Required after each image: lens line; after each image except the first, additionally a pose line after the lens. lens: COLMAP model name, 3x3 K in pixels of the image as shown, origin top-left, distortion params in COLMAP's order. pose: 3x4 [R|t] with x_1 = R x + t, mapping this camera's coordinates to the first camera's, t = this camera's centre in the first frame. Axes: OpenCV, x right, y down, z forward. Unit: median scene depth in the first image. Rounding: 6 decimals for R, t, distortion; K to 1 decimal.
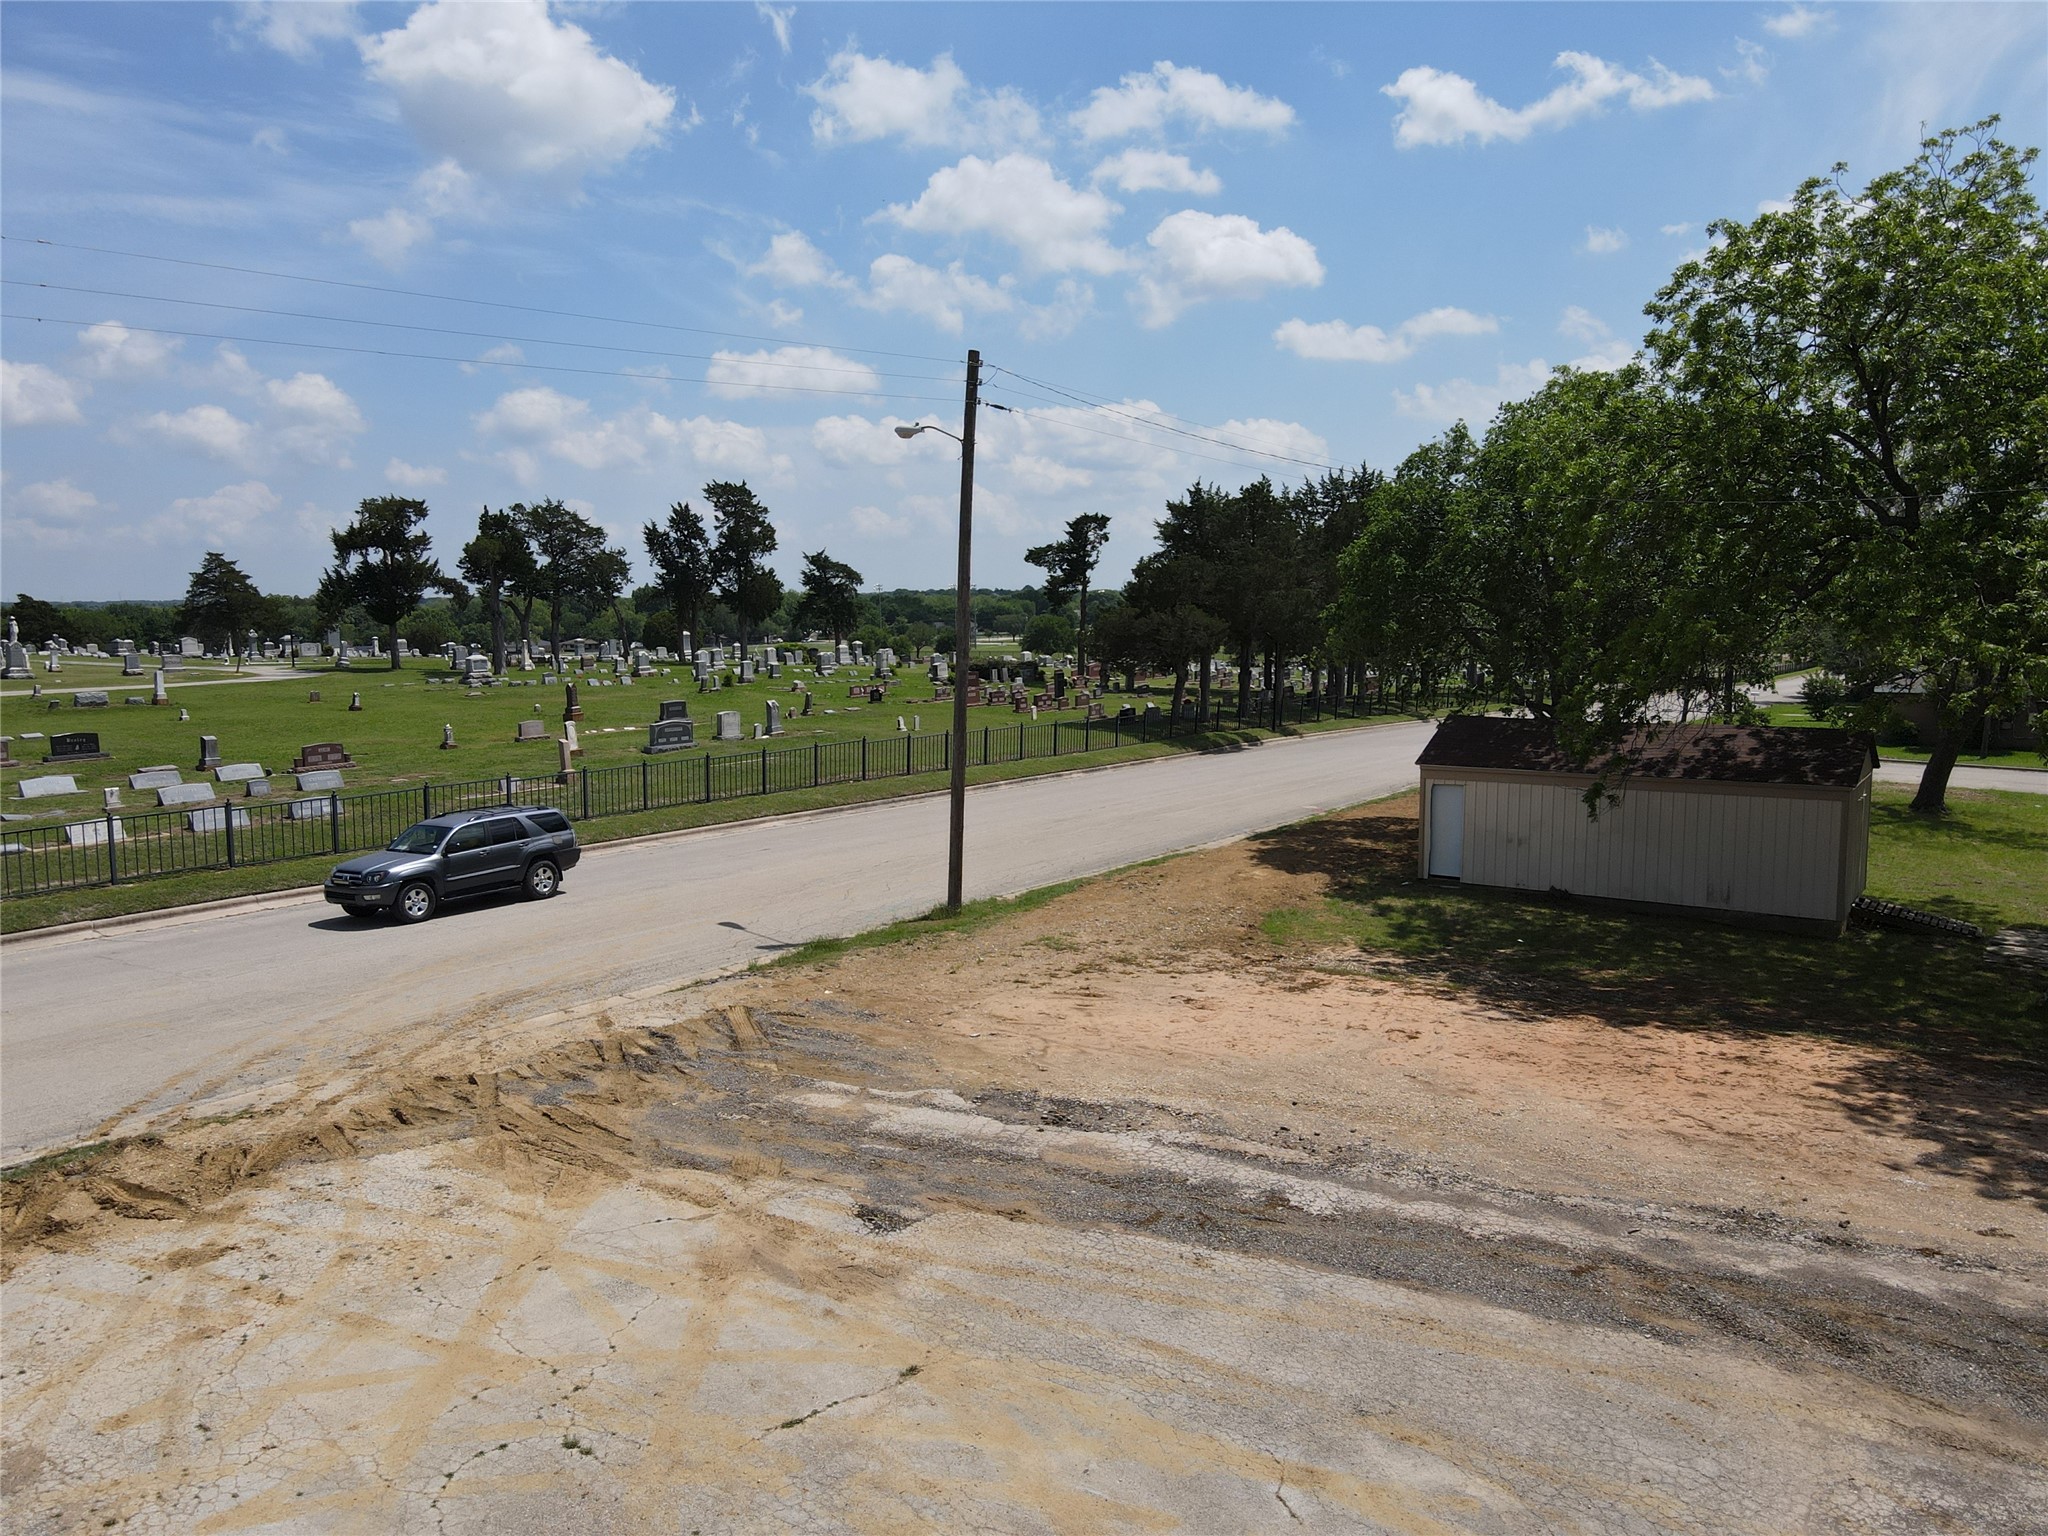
lens RADIAL K [[1516.0, 0, 1009.3], [0, 1516.0, 769.4], [0, 0, 1]] dist [-0.004169, 0.030480]
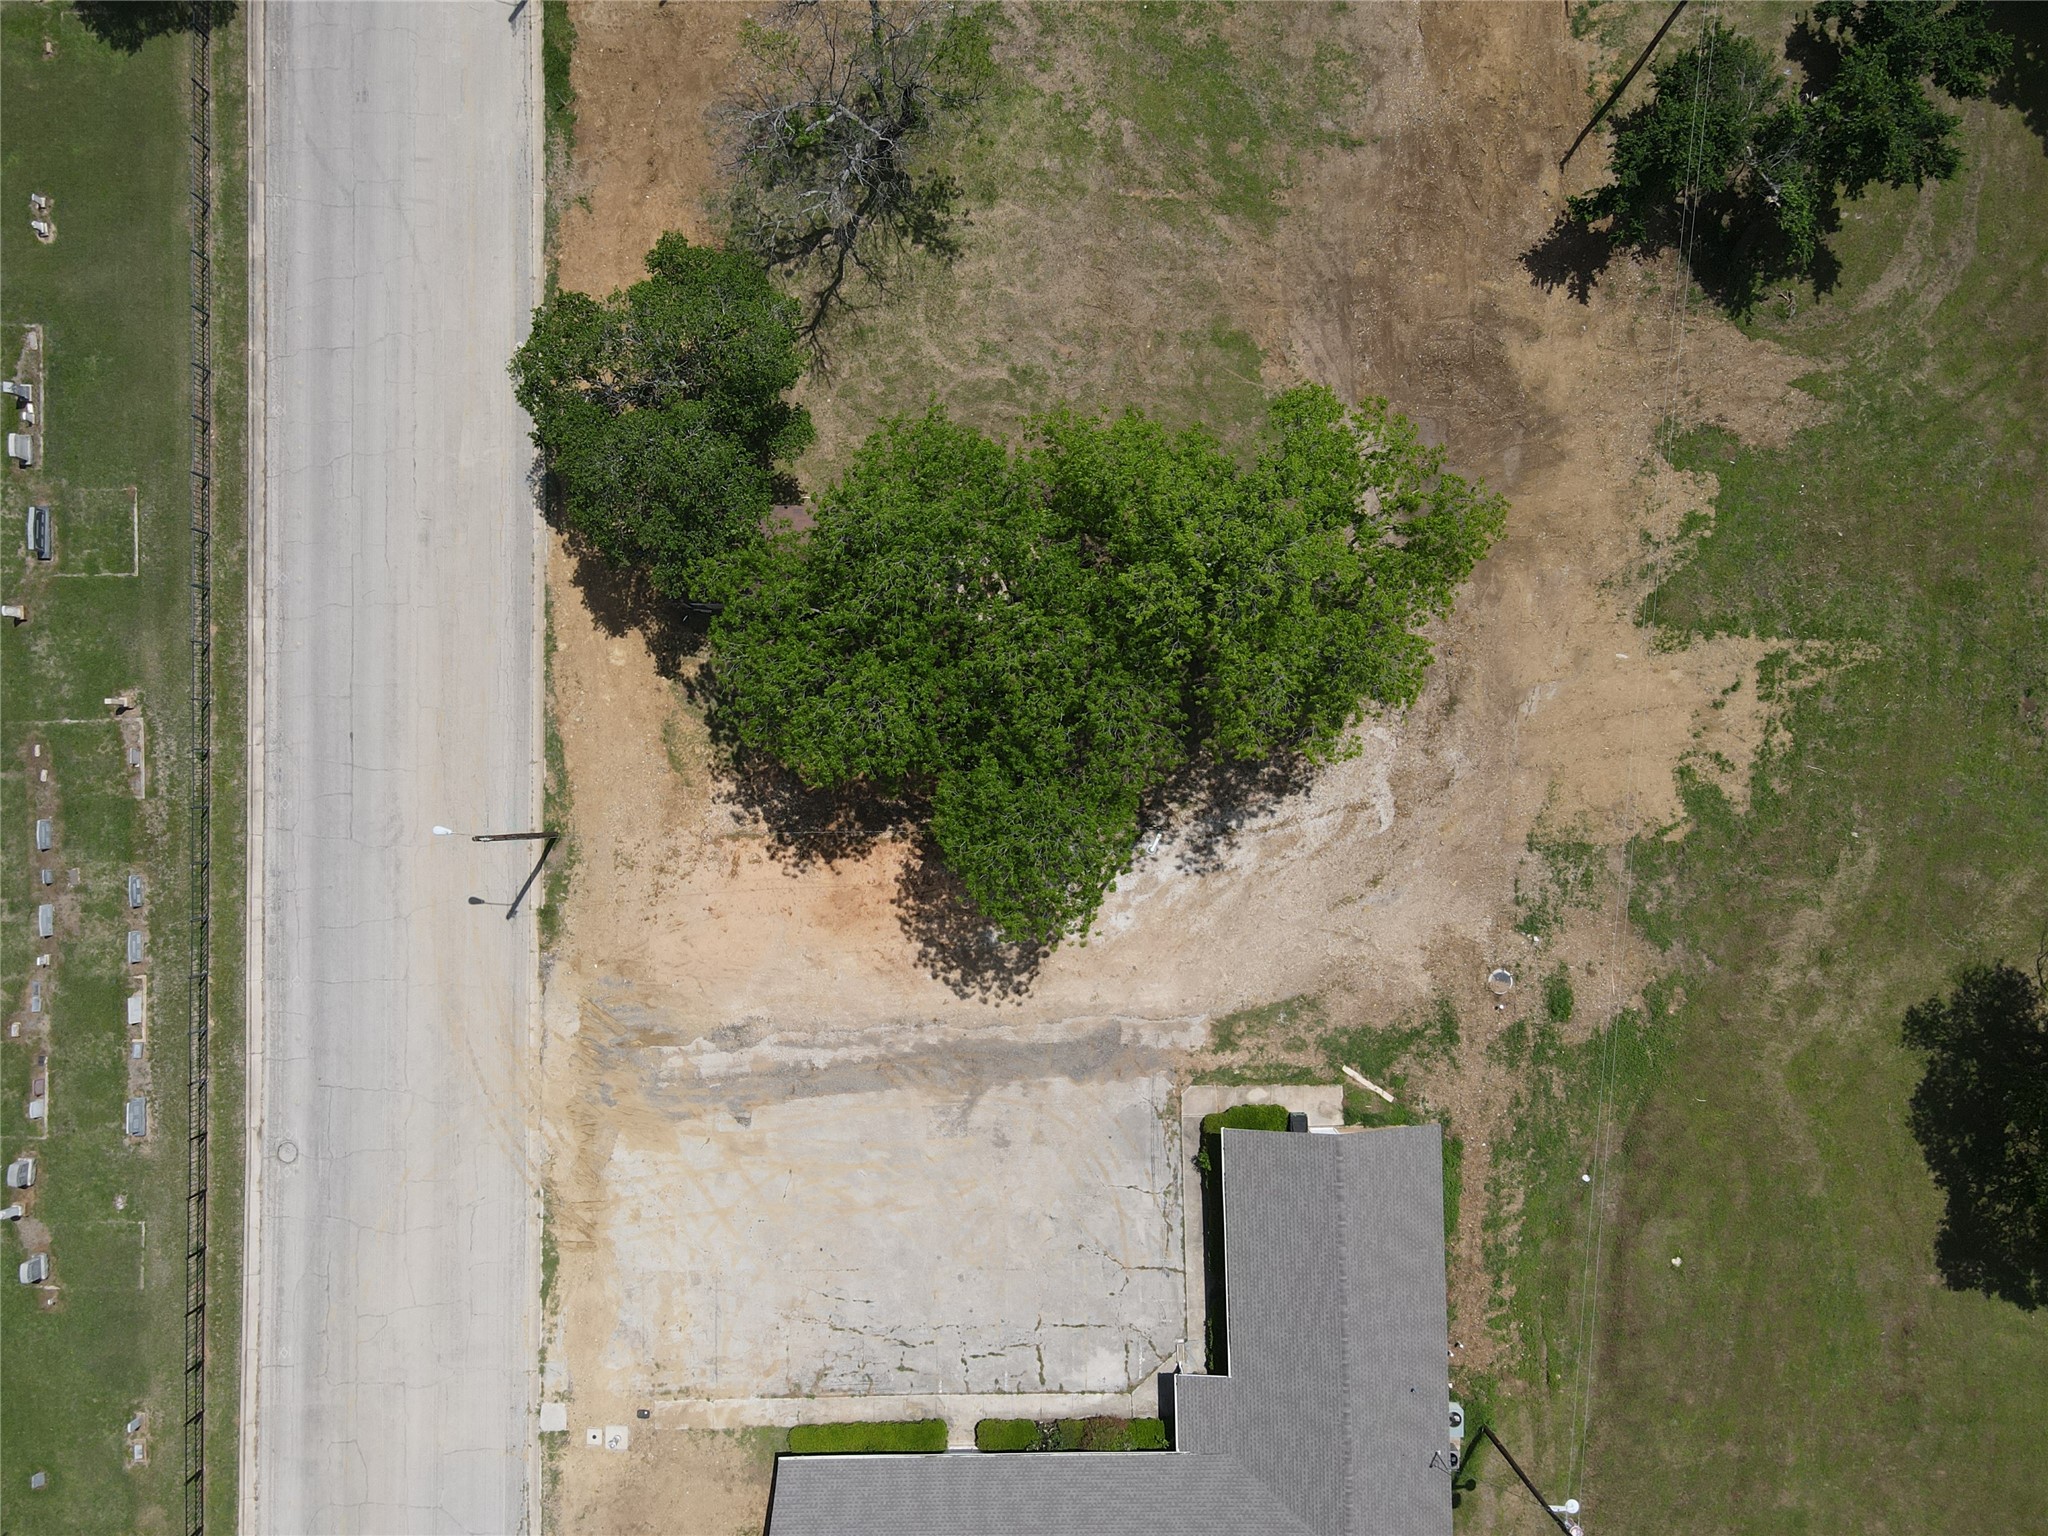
lens RADIAL K [[1516.0, 0, 1037.0], [0, 1516.0, 766.9], [0, 0, 1]] dist [-0.004169, 0.030480]
pose [[0.825017, -0.564941, -0.013730, 1.070728], [0.082694, 0.096658, 0.991876, -3.480620], [-0.559024, -0.819450, 0.126462, 0.665810]]
